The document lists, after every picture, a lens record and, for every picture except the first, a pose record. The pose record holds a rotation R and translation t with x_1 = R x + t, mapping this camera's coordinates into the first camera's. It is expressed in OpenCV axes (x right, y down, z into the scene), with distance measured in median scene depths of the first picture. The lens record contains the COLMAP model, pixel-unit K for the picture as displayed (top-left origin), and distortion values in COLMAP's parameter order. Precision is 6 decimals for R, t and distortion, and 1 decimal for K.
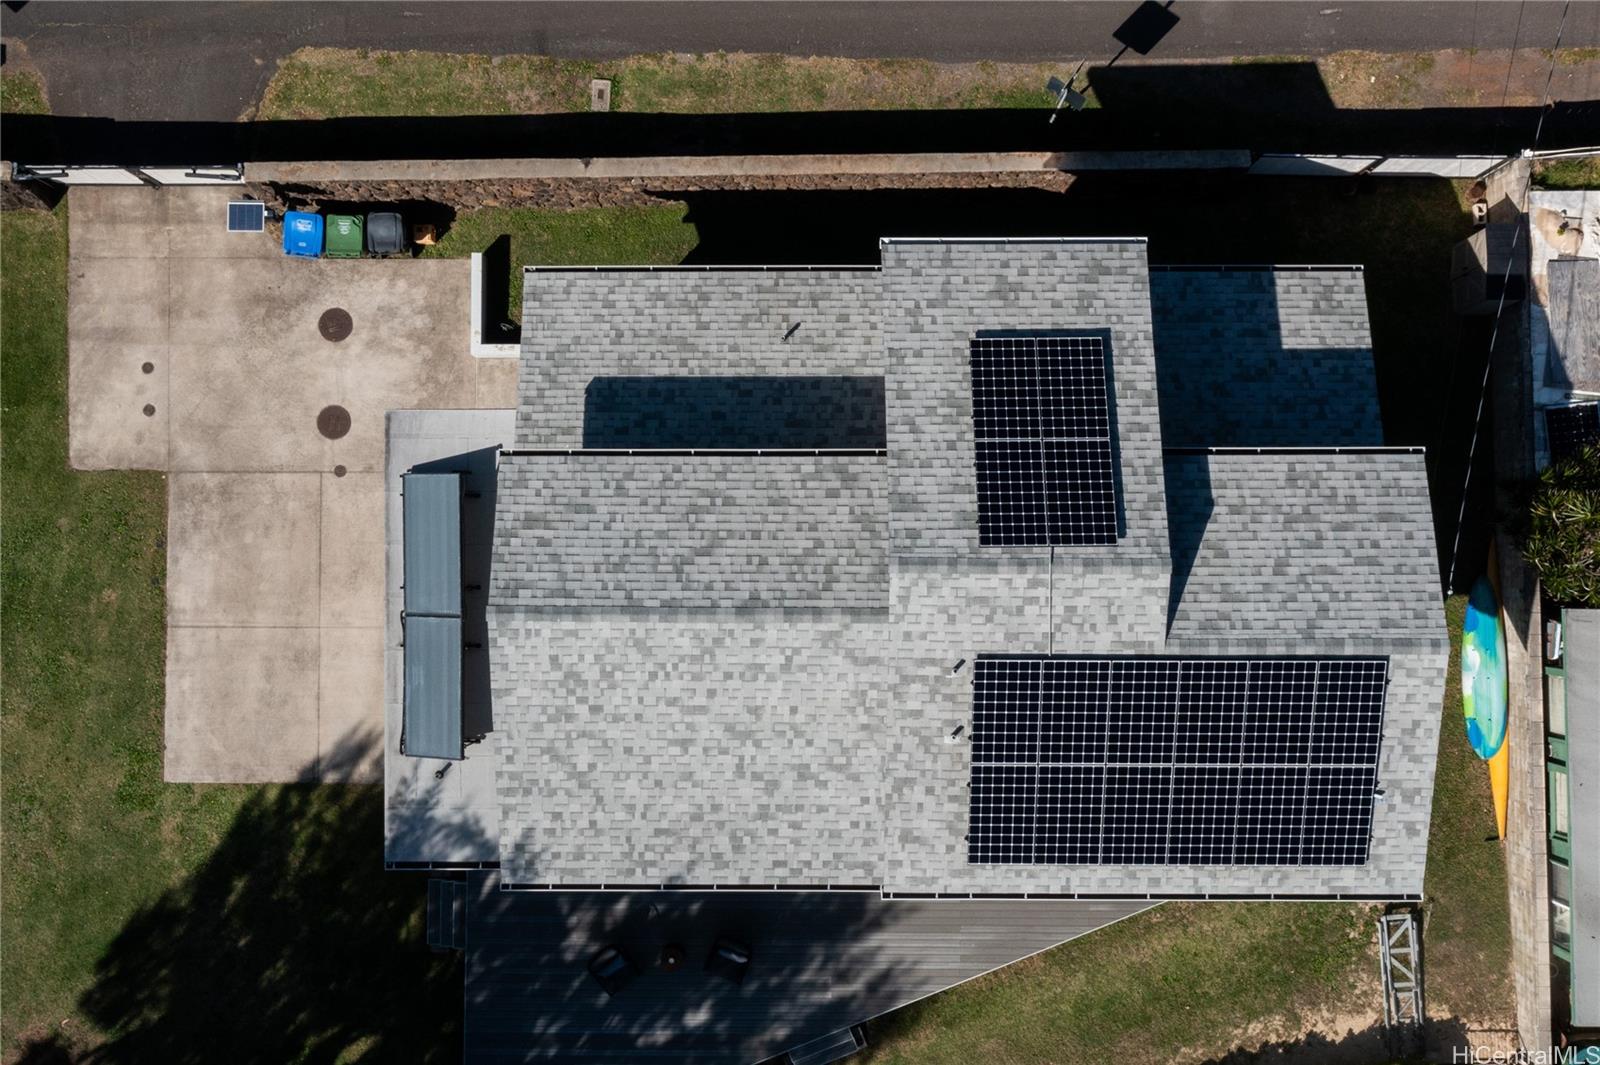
lens RADIAL K [[1759.0, 0, 796.1], [0, 1759.0, 531.1], [0, 0, 1]] dist [0.000546, 0.000000]
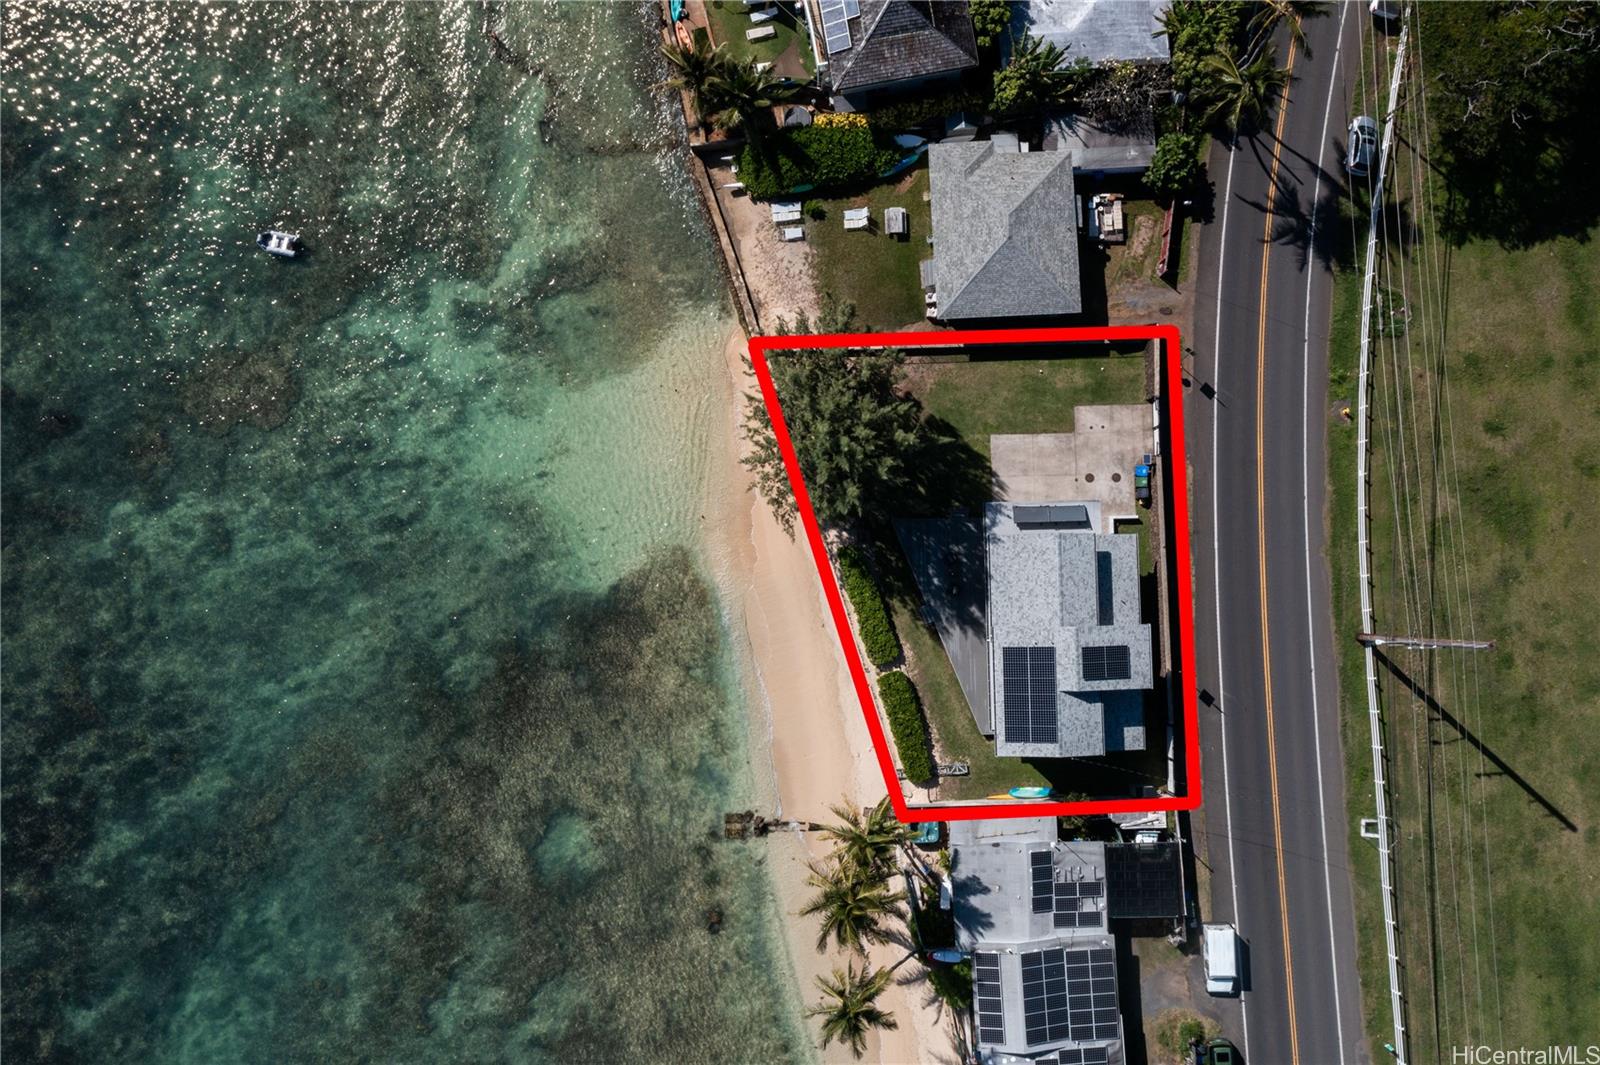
lens RADIAL K [[1262.1, 0, 798.2], [0, 1262.1, 538.8], [0, 0, 1]] dist [-0.008972, 0.006991]
pose [[0.019353, 0.998468, -0.051839, -0.012327], [-0.998778, 0.021665, 0.044417, 0.469633], [0.045472, 0.050916, 0.997667, -1.793867]]
